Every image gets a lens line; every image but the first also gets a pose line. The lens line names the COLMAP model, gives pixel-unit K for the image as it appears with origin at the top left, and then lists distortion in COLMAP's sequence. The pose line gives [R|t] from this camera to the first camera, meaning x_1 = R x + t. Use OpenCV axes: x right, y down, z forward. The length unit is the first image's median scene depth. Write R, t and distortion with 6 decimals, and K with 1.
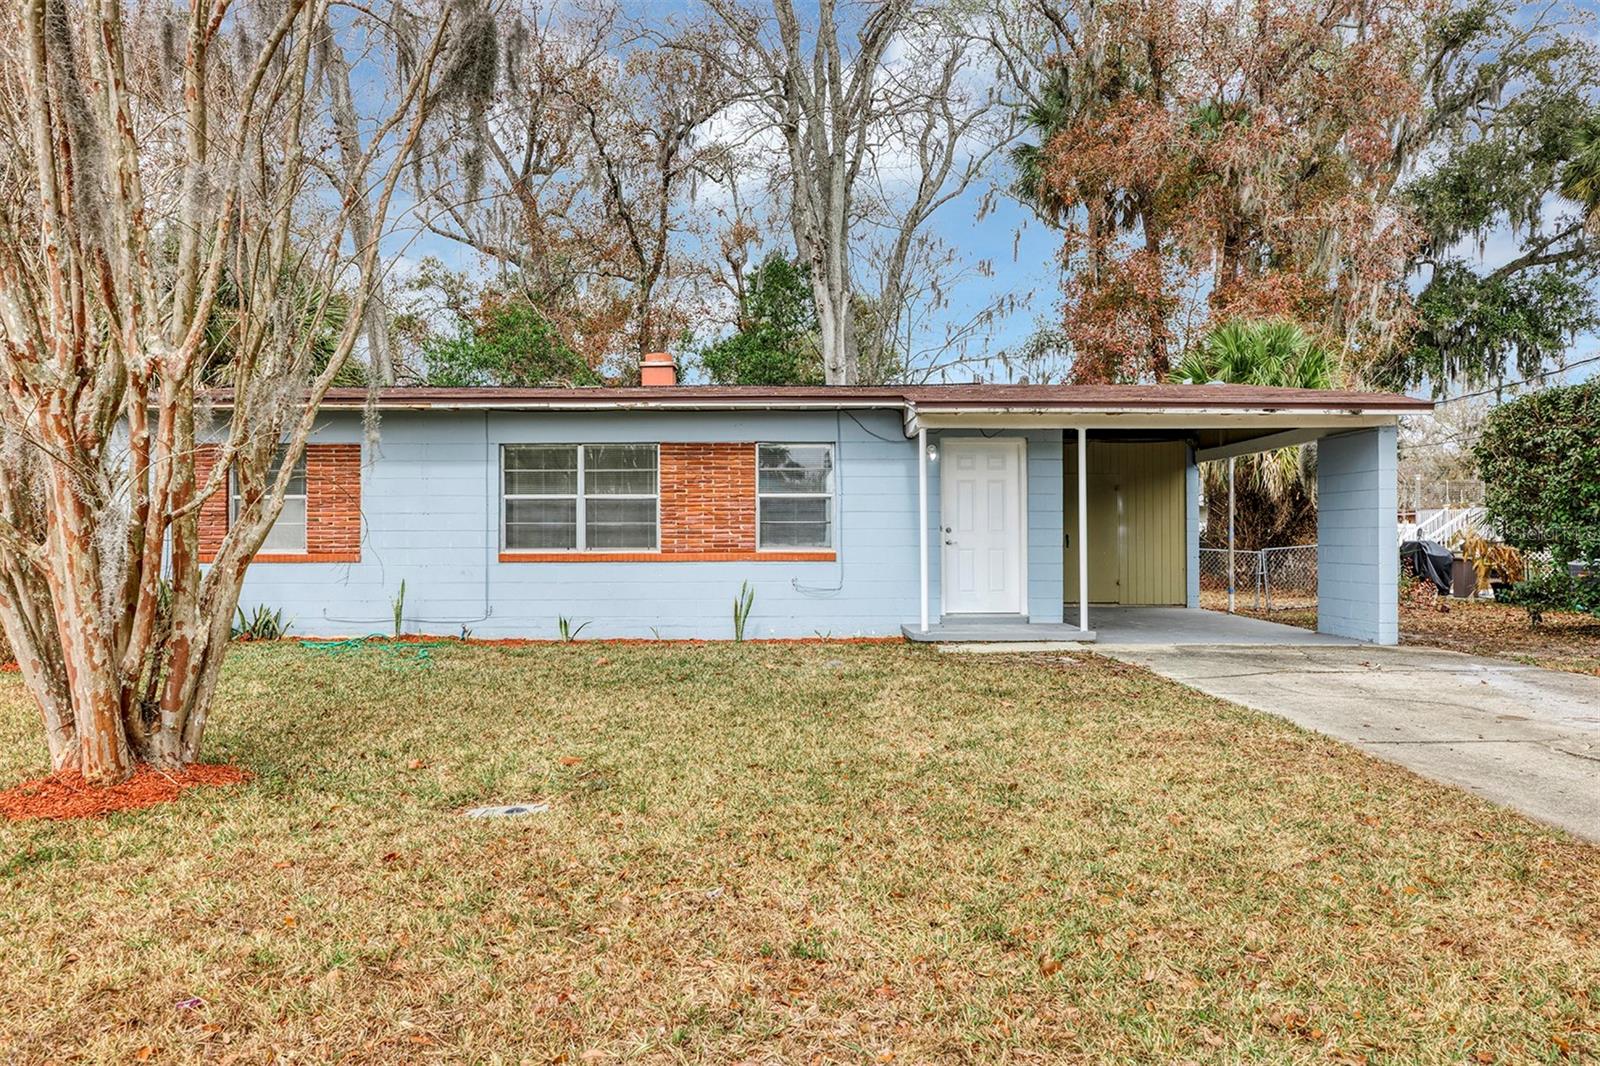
lens RADIAL K [[1200.5, 0, 800.0], [0, 1200.5, 532.0], [0, 0, 1]] dist [0.010114, 0.000962]
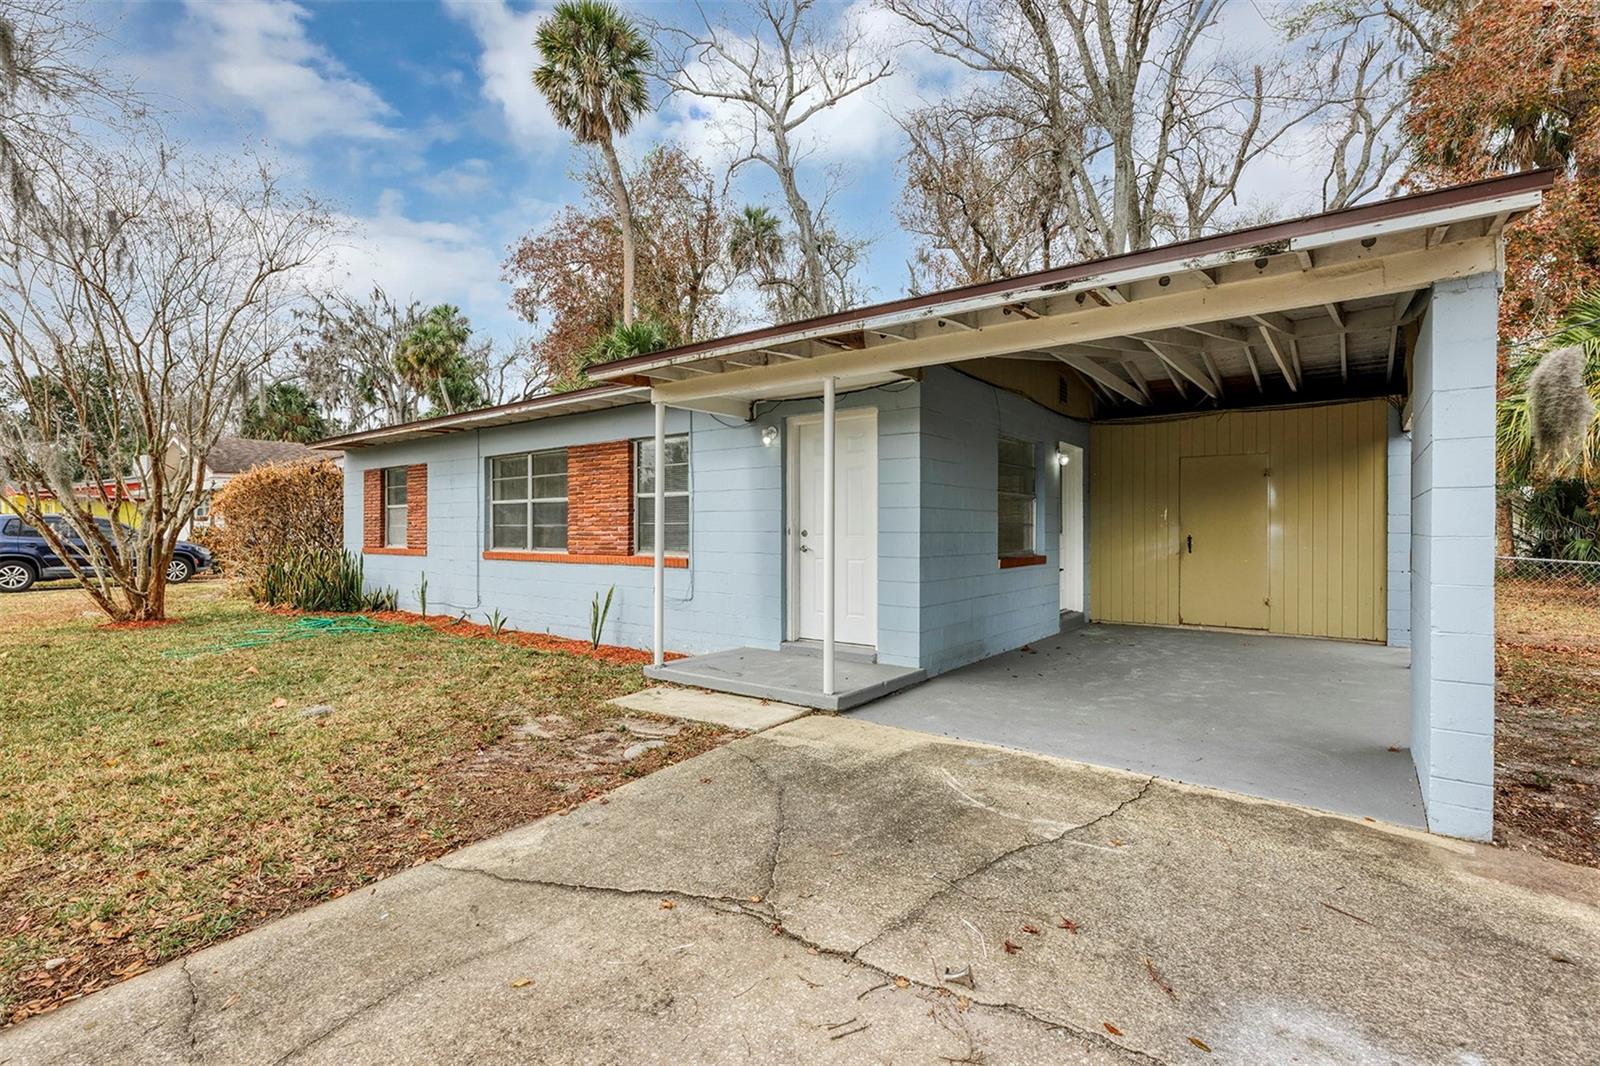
lens RADIAL K [[752.7, 0, 799.1], [0, 752.7, 534.2], [0, 0, 1]] dist [0.003395, 0.000802]
pose [[0.781391, 0.005251, -0.624020, 0.439237], [0.000719, 0.999956, 0.009316, -0.005434], [0.624042, -0.007728, 0.781353, 0.616246]]
